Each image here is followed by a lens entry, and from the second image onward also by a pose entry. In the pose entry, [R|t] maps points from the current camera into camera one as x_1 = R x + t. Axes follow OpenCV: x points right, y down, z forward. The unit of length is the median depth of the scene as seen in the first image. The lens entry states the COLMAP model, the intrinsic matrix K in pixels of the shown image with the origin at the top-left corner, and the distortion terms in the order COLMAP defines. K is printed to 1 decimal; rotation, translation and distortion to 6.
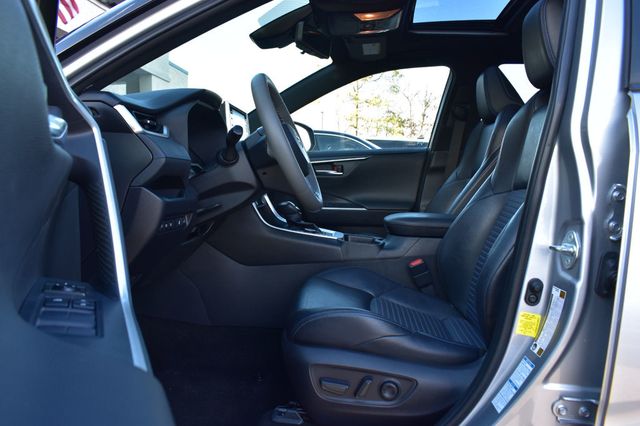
lens RADIAL K [[494.9, 0, 328.0], [0, 494.9, 212.8], [0, 0, 1]] dist [-0.126708, 0.079276]
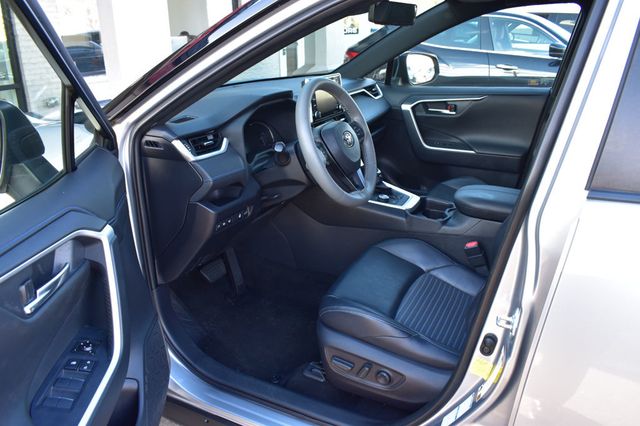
lens RADIAL K [[494.9, 0, 328.0], [0, 494.9, 212.8], [0, 0, 1]] dist [-0.126708, 0.079276]
pose [[0.929764, 0.110818, -0.351081, 0.351671], [-0.011353, 0.961799, 0.273522, -0.339571], [0.367980, -0.250325, 0.895504, -0.041272]]
